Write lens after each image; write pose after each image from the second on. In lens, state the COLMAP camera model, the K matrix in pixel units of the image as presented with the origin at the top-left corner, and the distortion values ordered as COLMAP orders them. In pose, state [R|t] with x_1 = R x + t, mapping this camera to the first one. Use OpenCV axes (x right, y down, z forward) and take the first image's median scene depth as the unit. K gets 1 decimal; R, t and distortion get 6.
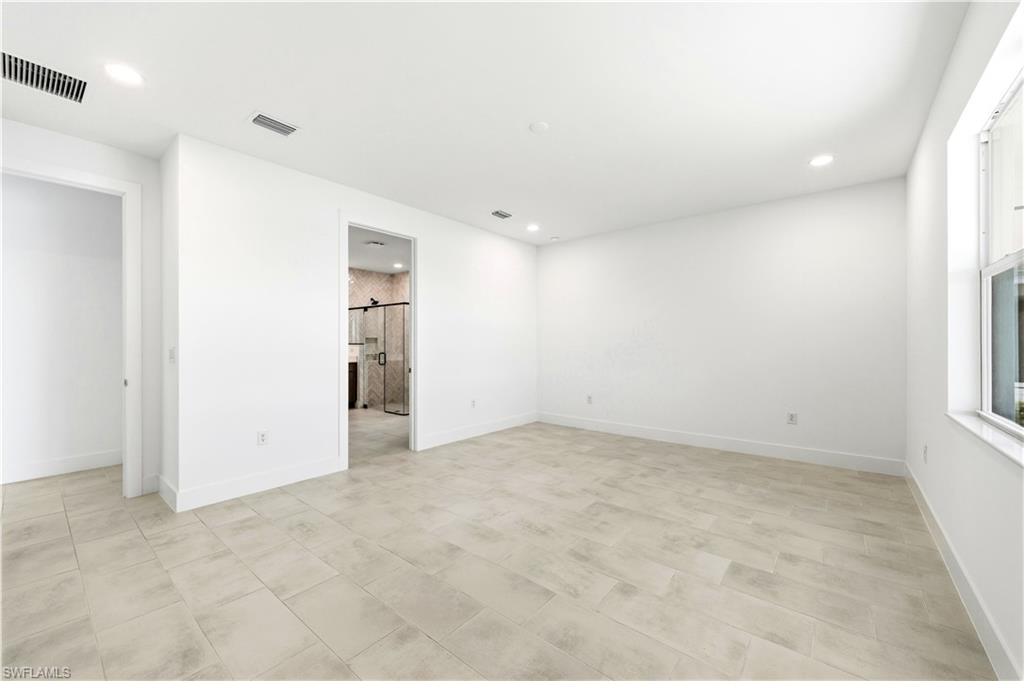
lens RADIAL K [[402.9, 0, 510.1], [0, 402.9, 343.8], [0, 0, 1]] dist [-0.000360, -0.000402]
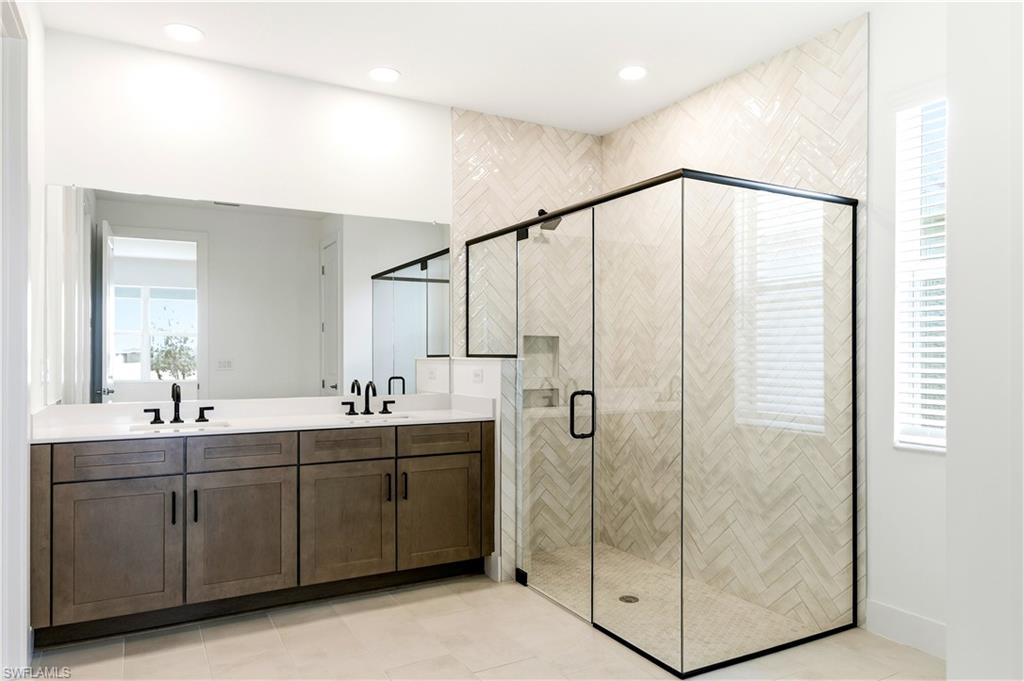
lens RADIAL K [[666.8, 0, 510.9], [0, 666.8, 346.3], [0, 0, 1]] dist [0.000381, 0.000009]
pose [[0.934295, -0.003531, -0.356484, -0.209926], [-0.001564, 0.999901, -0.014003, 0.000589], [0.356498, 0.013640, 0.934197, 0.590394]]
